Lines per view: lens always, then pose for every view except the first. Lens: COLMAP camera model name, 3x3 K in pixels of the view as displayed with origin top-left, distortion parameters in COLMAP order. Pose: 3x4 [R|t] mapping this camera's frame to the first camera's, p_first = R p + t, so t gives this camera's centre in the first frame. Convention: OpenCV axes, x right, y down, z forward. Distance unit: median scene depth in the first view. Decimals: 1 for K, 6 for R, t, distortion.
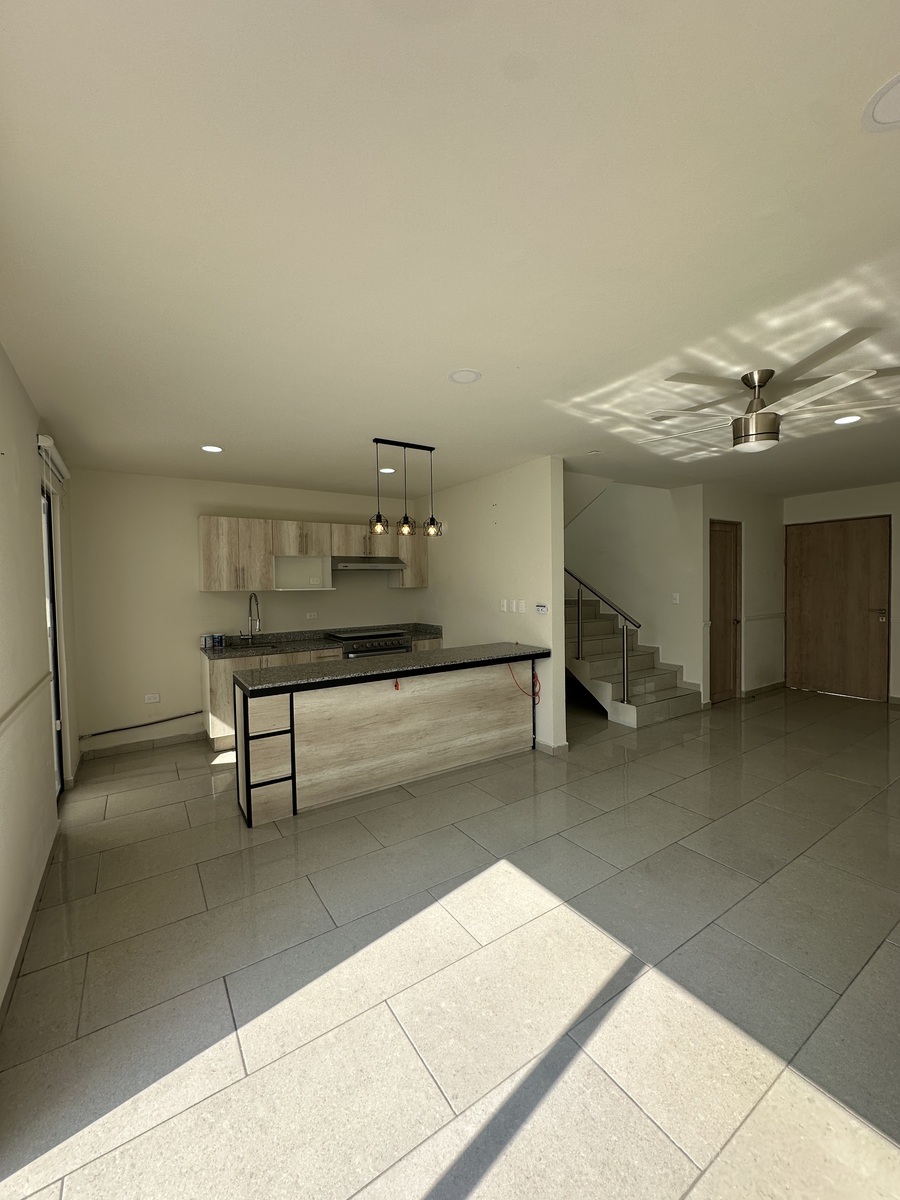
lens RADIAL K [[478.0, 0, 448.5], [0, 478.0, 598.5], [0, 0, 1]] dist [-0.003514, 0.000605]
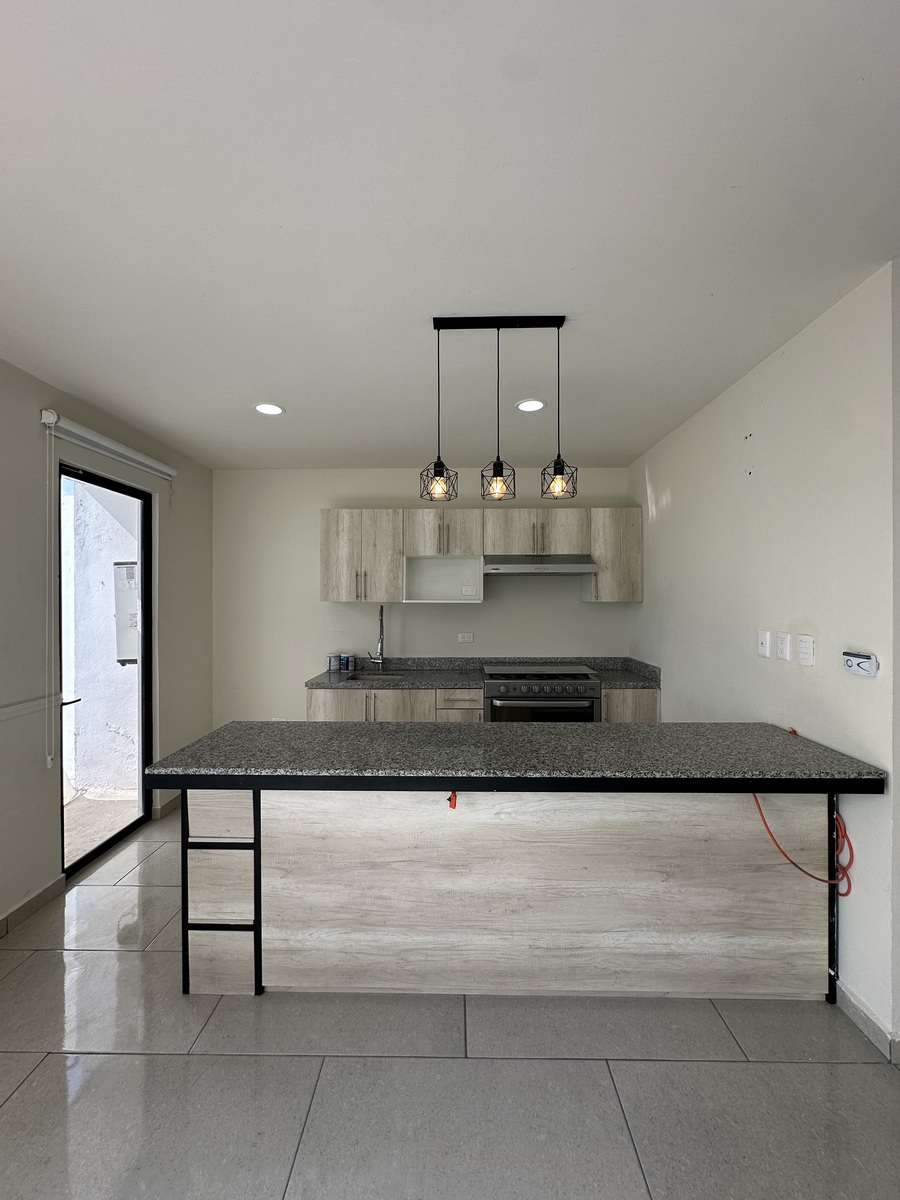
lens RADIAL K [[478.0, 0, 449.9], [0, 478.0, 598.4], [0, 0, 1]] dist [-0.003514, 0.000605]
pose [[0.824923, 0.015468, -0.565033, 0.155108], [-0.030202, 0.999404, -0.016735, -0.016190], [0.564438, 0.030870, 0.824898, 0.542676]]
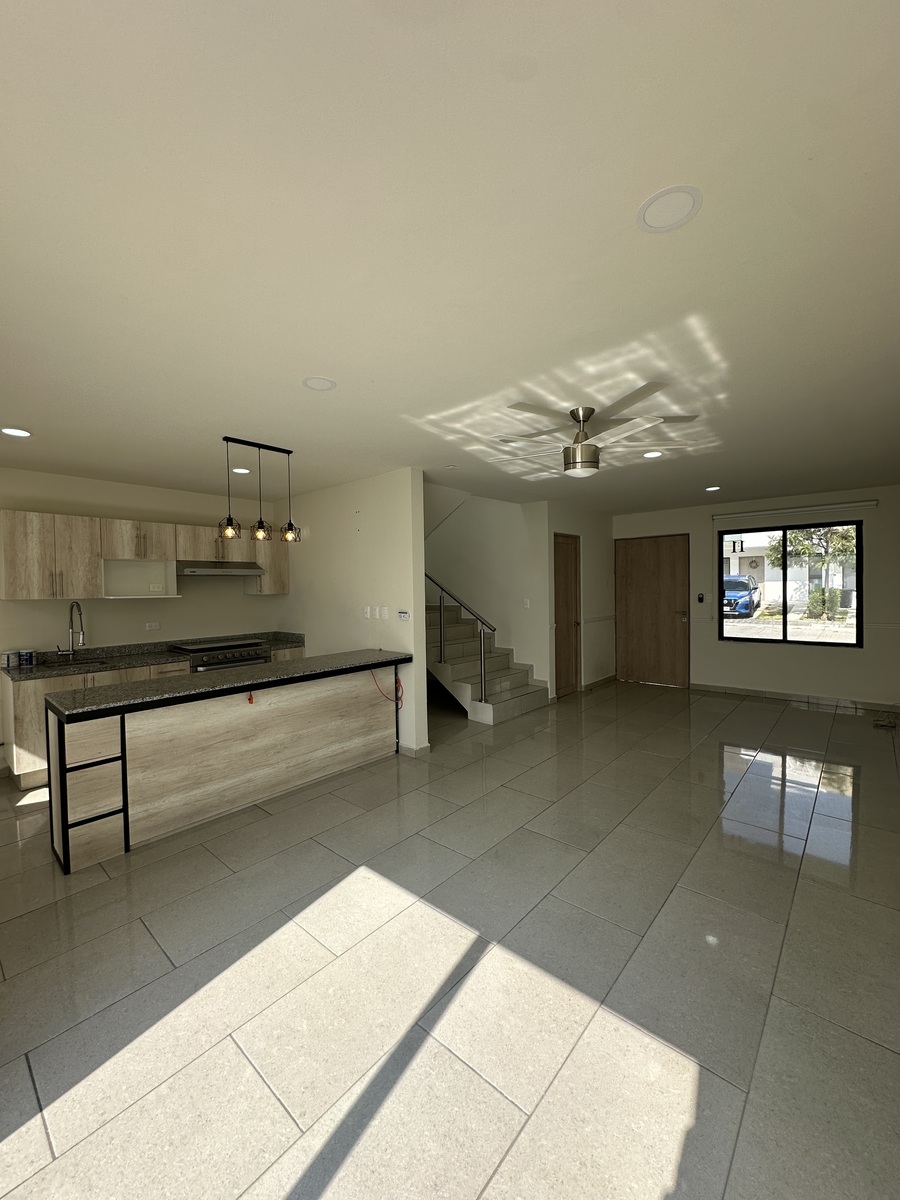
lens RADIAL K [[478.0, 0, 449.6], [0, 478.0, 599.2], [0, 0, 1]] dist [-0.003514, 0.000605]
pose [[0.963916, -0.005270, 0.266156, 0.019229], [0.007765, 0.999935, -0.008322, -0.004241], [-0.266095, 0.010089, 0.963894, -0.016642]]
